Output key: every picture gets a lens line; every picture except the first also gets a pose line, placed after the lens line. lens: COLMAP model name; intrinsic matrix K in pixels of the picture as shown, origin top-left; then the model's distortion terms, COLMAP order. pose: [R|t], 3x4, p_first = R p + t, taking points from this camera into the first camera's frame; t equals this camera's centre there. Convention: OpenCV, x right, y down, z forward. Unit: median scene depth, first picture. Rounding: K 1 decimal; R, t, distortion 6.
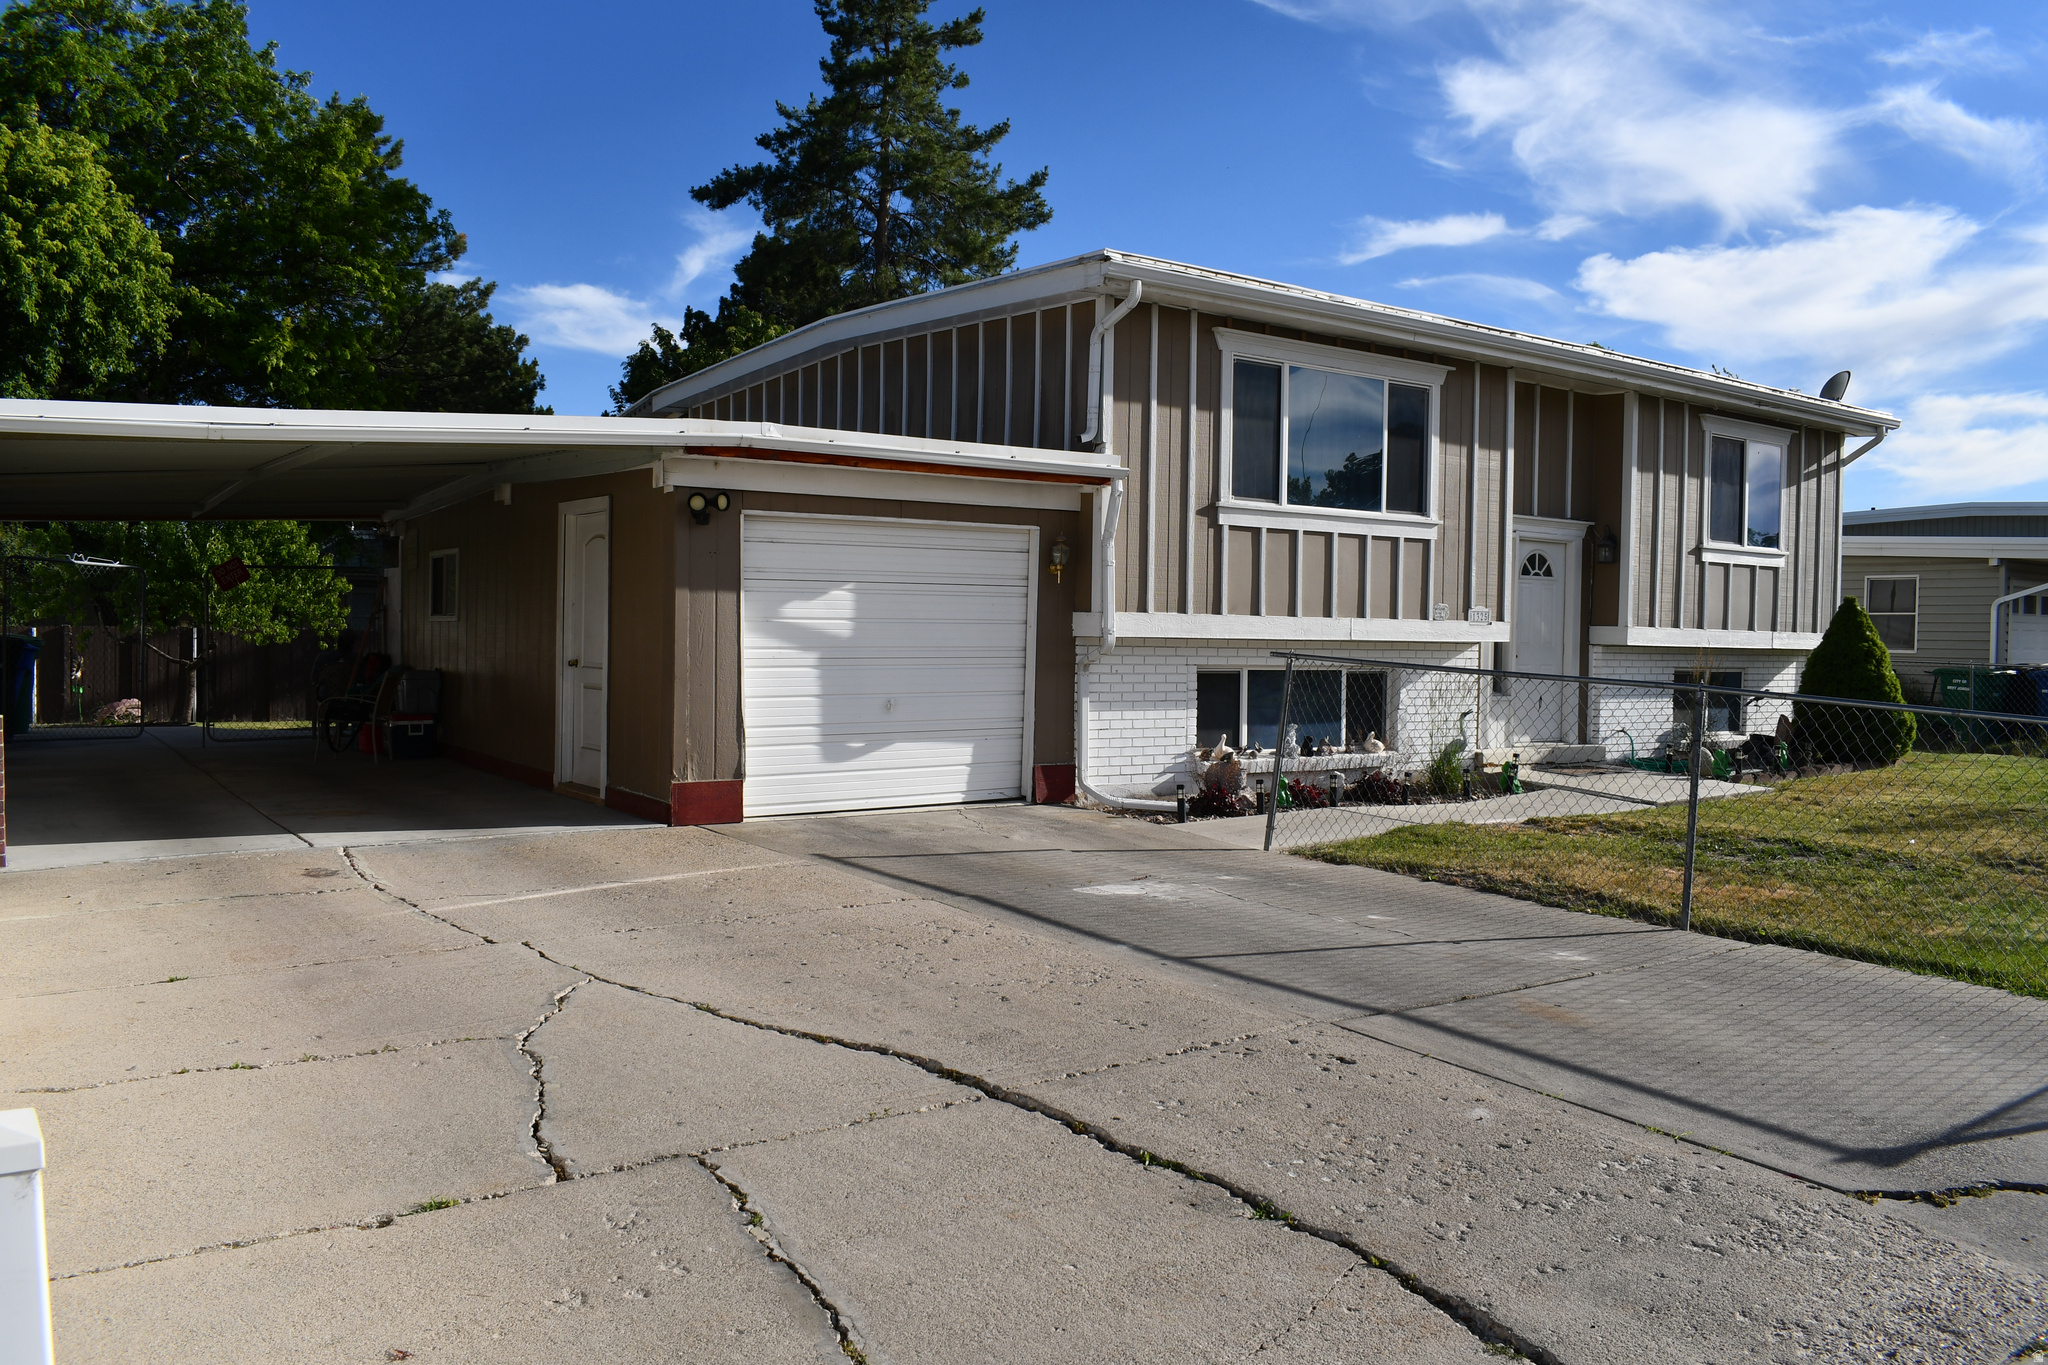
lens RADIAL K [[1587.9, 0, 1024.0], [0, 1587.9, 682.5], [0, 0, 1]] dist [-0.084663, 0.006188]
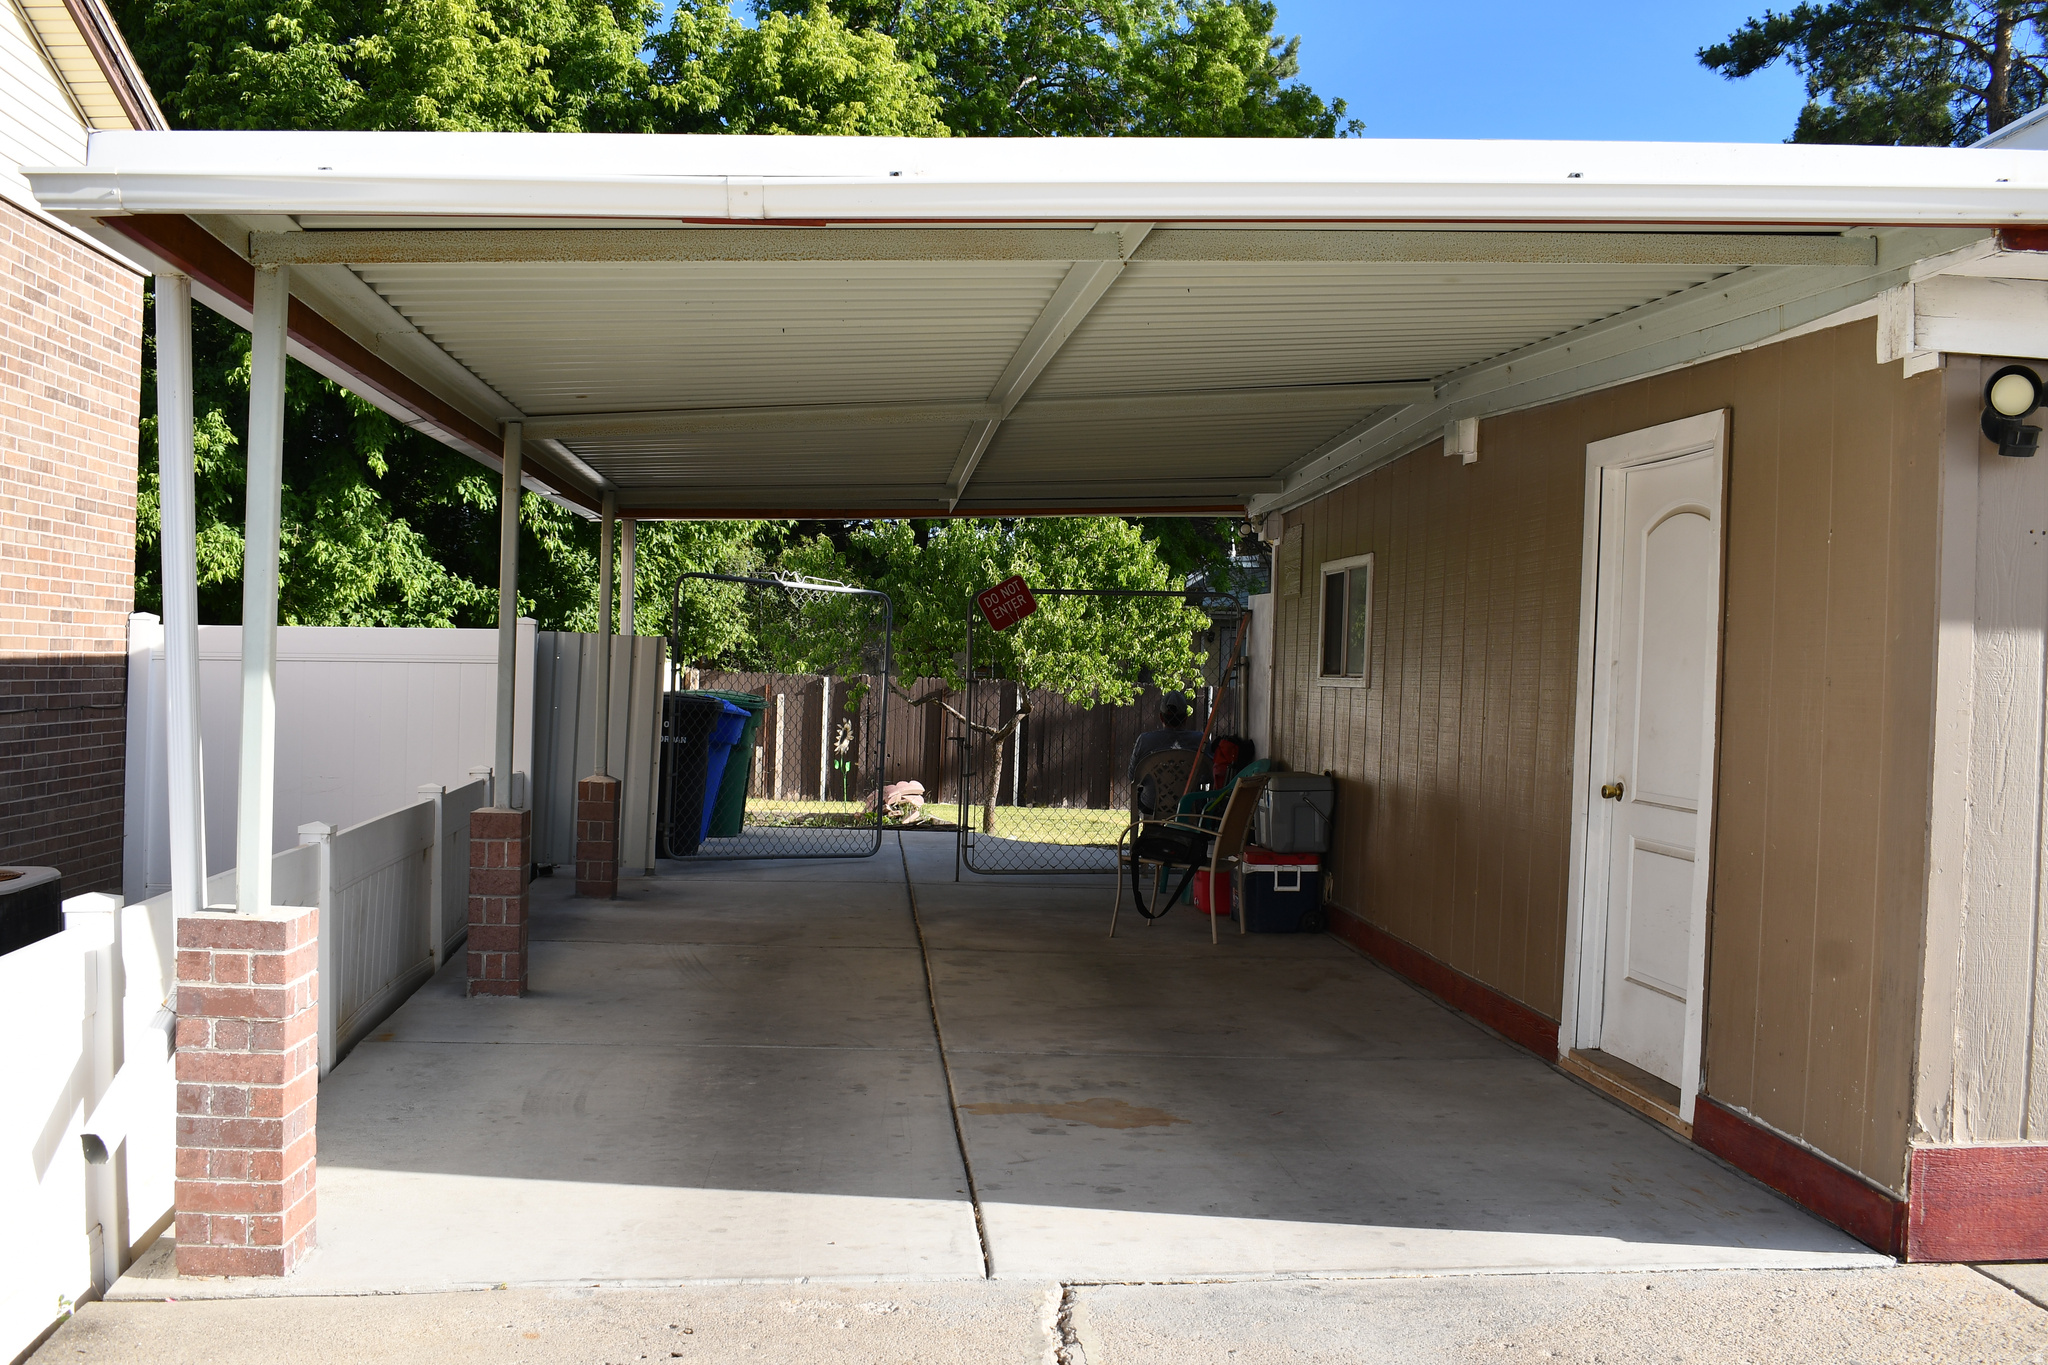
lens RADIAL K [[1944.2, 0, 1024.0], [0, 1944.2, 682.5], [0, 0, 1]] dist [-0.115227, 0.095109]
pose [[0.869366, 0.017847, -0.493847, -0.128234], [-0.035189, 0.999047, -0.025842, -0.018816], [0.492915, 0.039844, 0.869165, 0.346456]]
